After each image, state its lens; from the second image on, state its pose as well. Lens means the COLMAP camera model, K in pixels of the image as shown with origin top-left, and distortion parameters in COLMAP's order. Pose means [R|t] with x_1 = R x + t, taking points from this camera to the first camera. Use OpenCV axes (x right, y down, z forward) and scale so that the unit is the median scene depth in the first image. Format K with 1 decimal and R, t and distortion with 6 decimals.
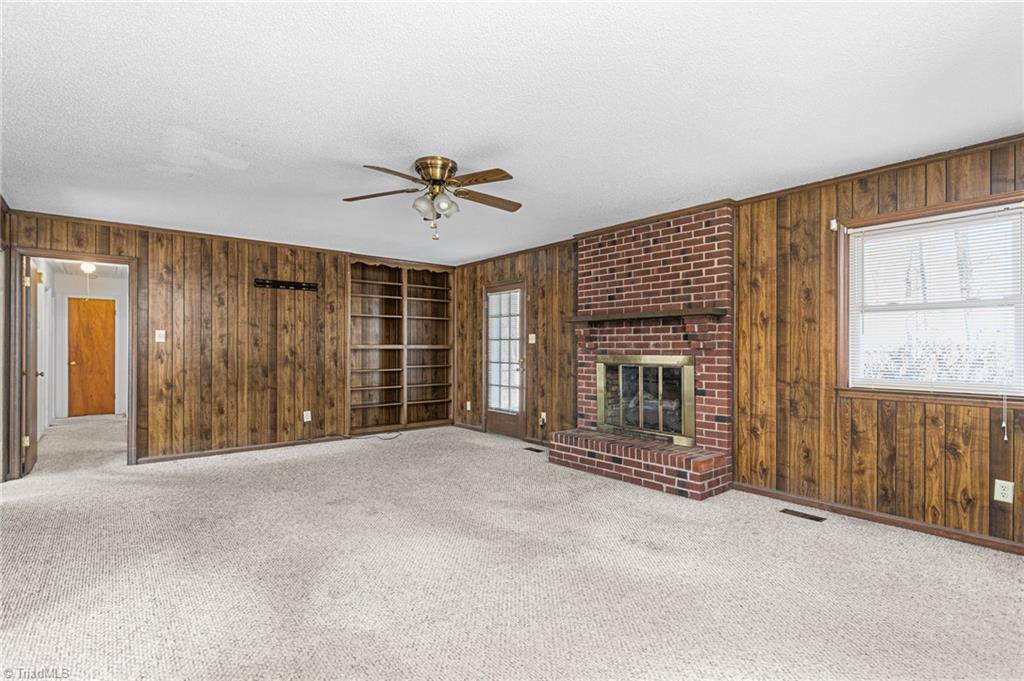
lens RADIAL K [[497.8, 0, 511.4], [0, 497.8, 348.1], [0, 0, 1]] dist [0.015580, -0.001237]
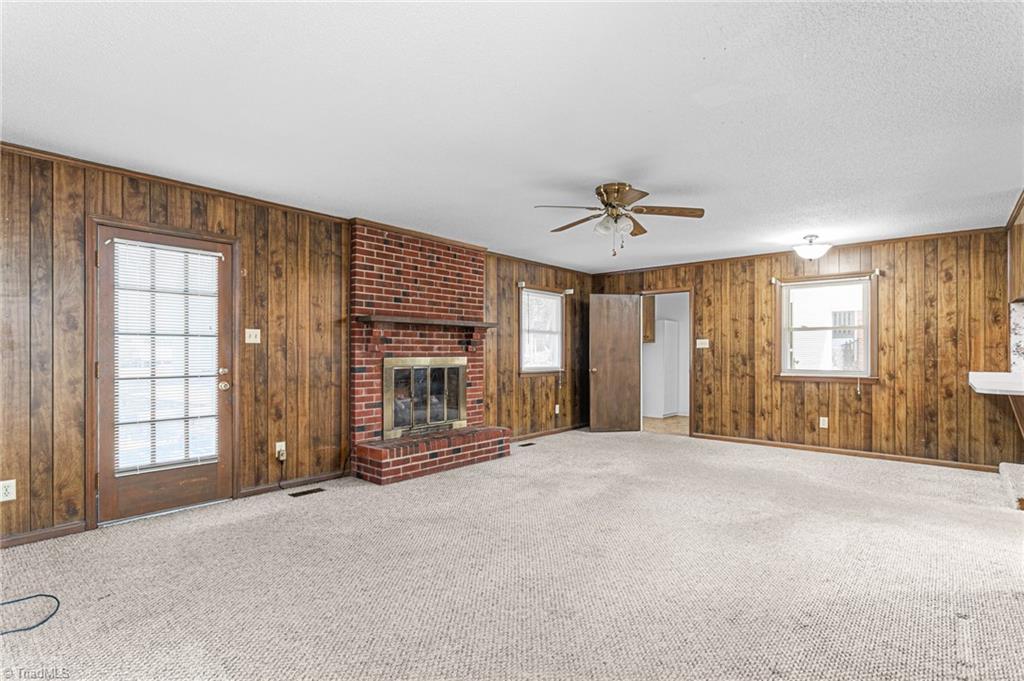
lens RADIAL K [[497.8, 0, 522.8], [0, 497.8, 352.9], [0, 0, 1]] dist [0.015580, -0.001237]
pose [[-0.184145, -0.002933, 0.982895, -0.798918], [-0.003180, 0.999992, 0.002389, 0.000824], [-0.982894, -0.002686, -0.184153, 0.919973]]
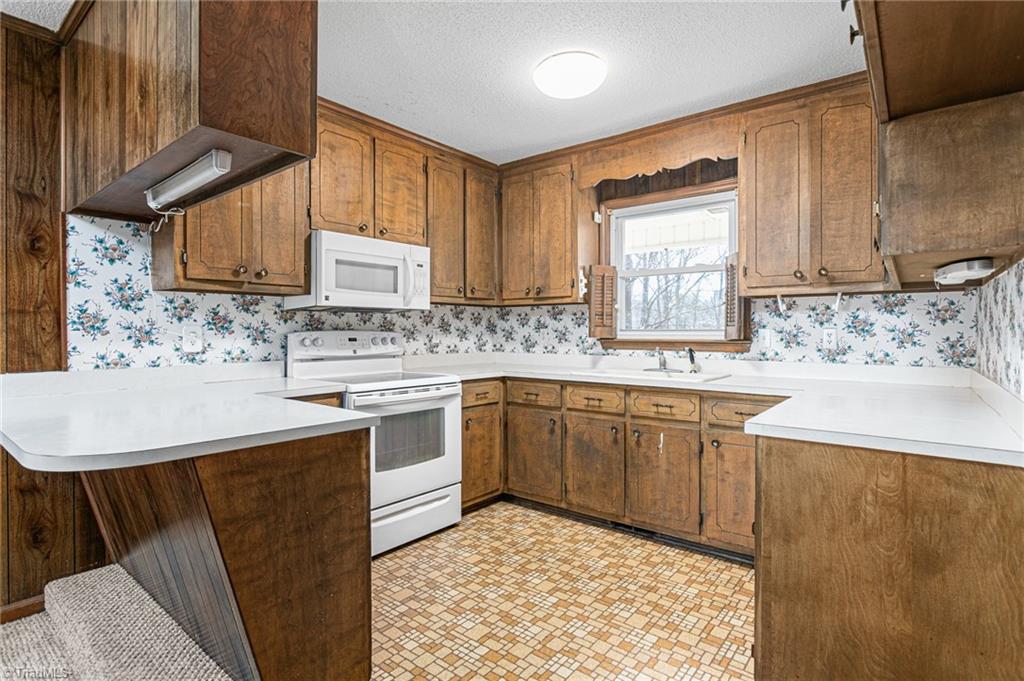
lens RADIAL K [[501.0, 0, 523.8], [0, 501.0, 330.0], [0, 0, 1]] dist [-0.011506, 0.004707]
pose [[-0.975893, -0.002648, -0.218234, -0.316116], [-0.002505, 0.999996, -0.000932, 0.002727], [0.218236, -0.000363, -0.975896, 0.331325]]
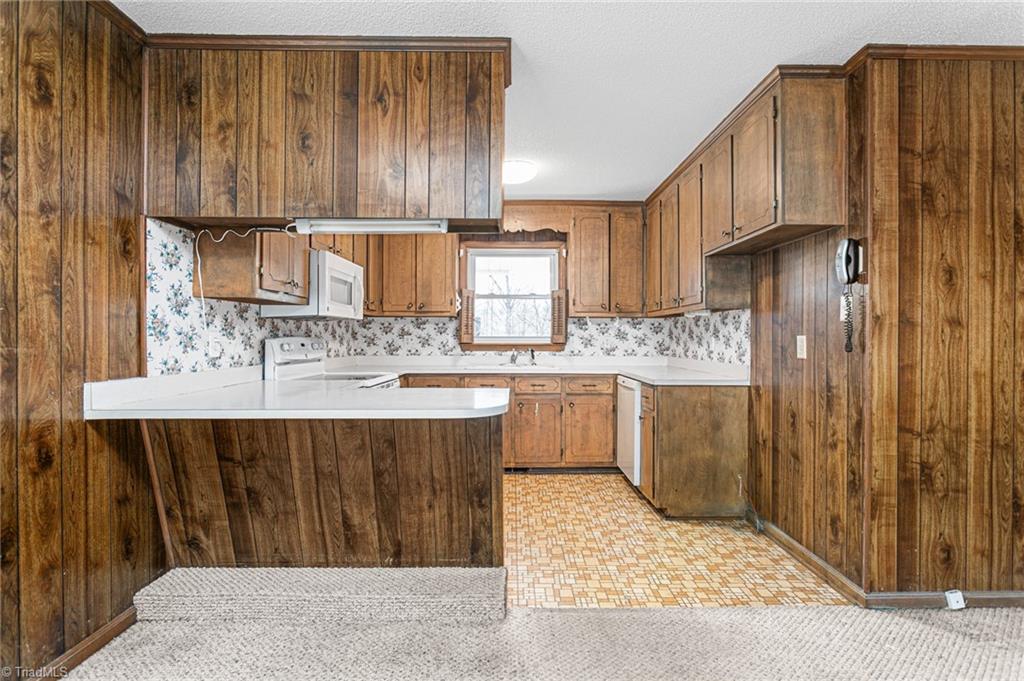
lens RADIAL K [[501.0, 0, 514.6], [0, 501.0, 336.6], [0, 0, 1]] dist [-0.011506, 0.004707]
pose [[-0.622389, -0.005998, -0.782685, 0.095147], [-0.004272, 0.999982, -0.004266, 0.004887], [0.782696, 0.000689, -0.622403, 0.333775]]
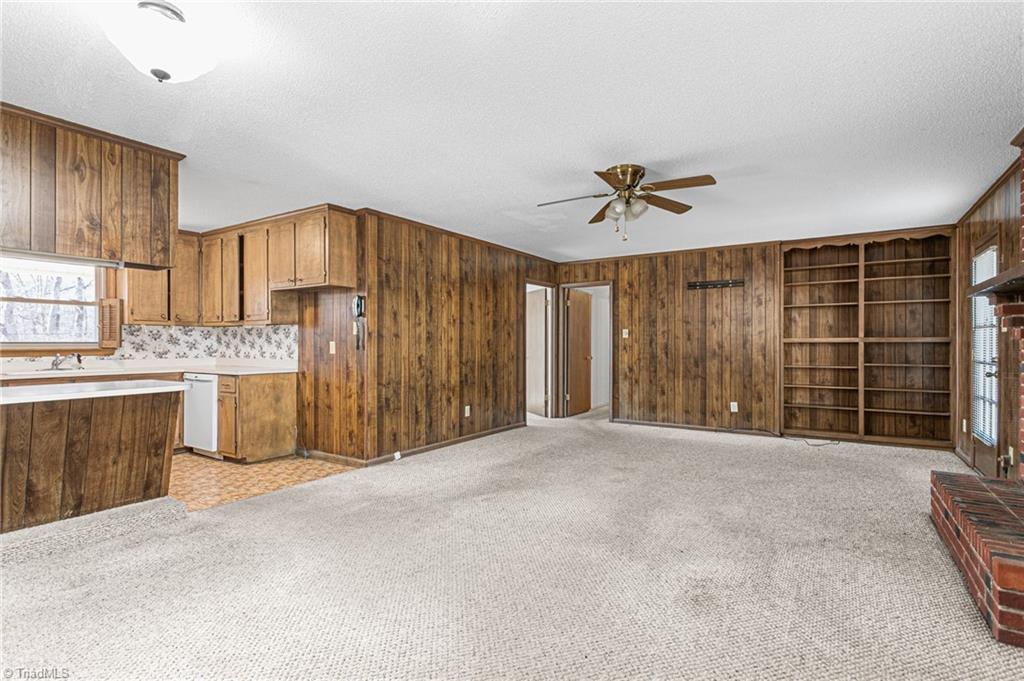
lens RADIAL K [[497.8, 0, 519.0], [0, 497.8, 346.7], [0, 0, 1]] dist [0.015580, -0.001237]
pose [[0.310249, 0.004439, -0.950645, 0.528063], [0.000457, 0.999988, 0.004818, 0.005883], [0.950655, -0.001930, 0.310243, 0.288293]]
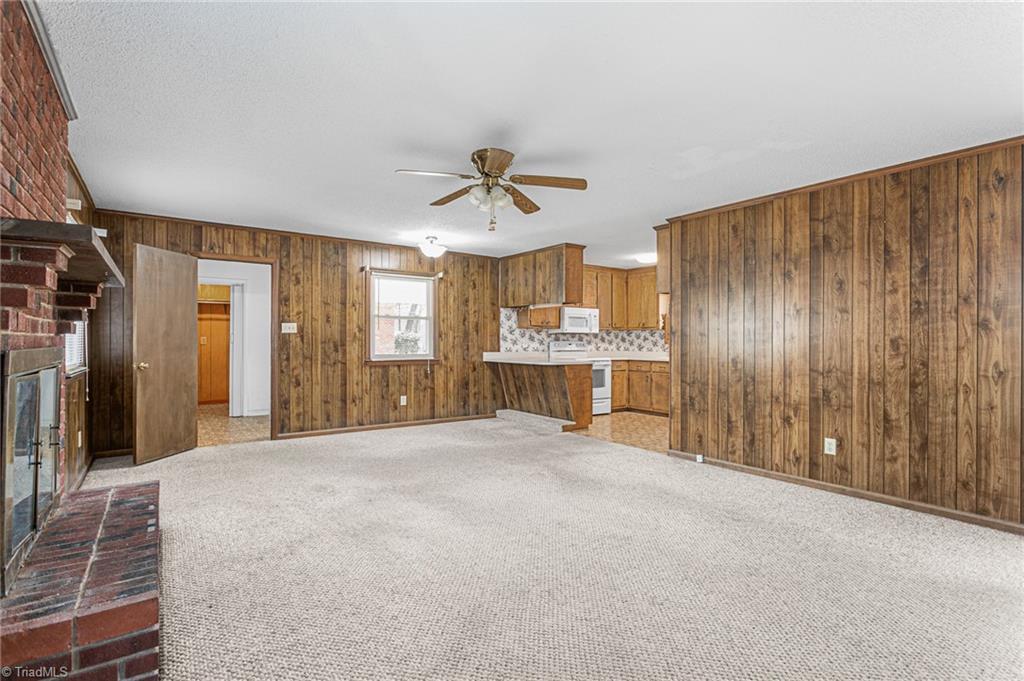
lens RADIAL K [[501.0, 0, 521.2], [0, 501.0, 338.0], [0, 0, 1]] dist [-0.011506, 0.004707]
pose [[-0.998665, -0.006135, 0.051287, -0.173220], [-0.006375, 0.999969, -0.004528, 0.002477], [-0.051258, -0.004849, -0.998674, 1.311591]]
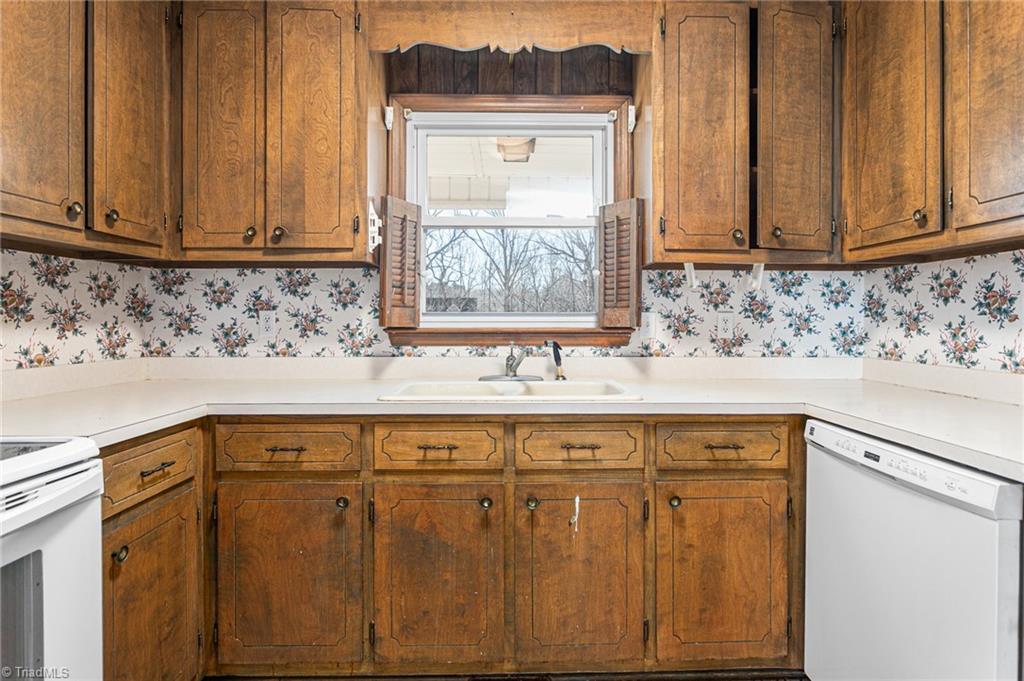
lens RADIAL K [[501.0, 0, 511.1], [0, 501.0, 317.7], [0, 0, 1]] dist [-0.011506, 0.004707]
pose [[-0.623275, -0.004696, -0.781989, -0.317072], [-0.003429, 0.999989, -0.003272, 0.006264], [0.781995, 0.000642, -0.623284, 0.003529]]
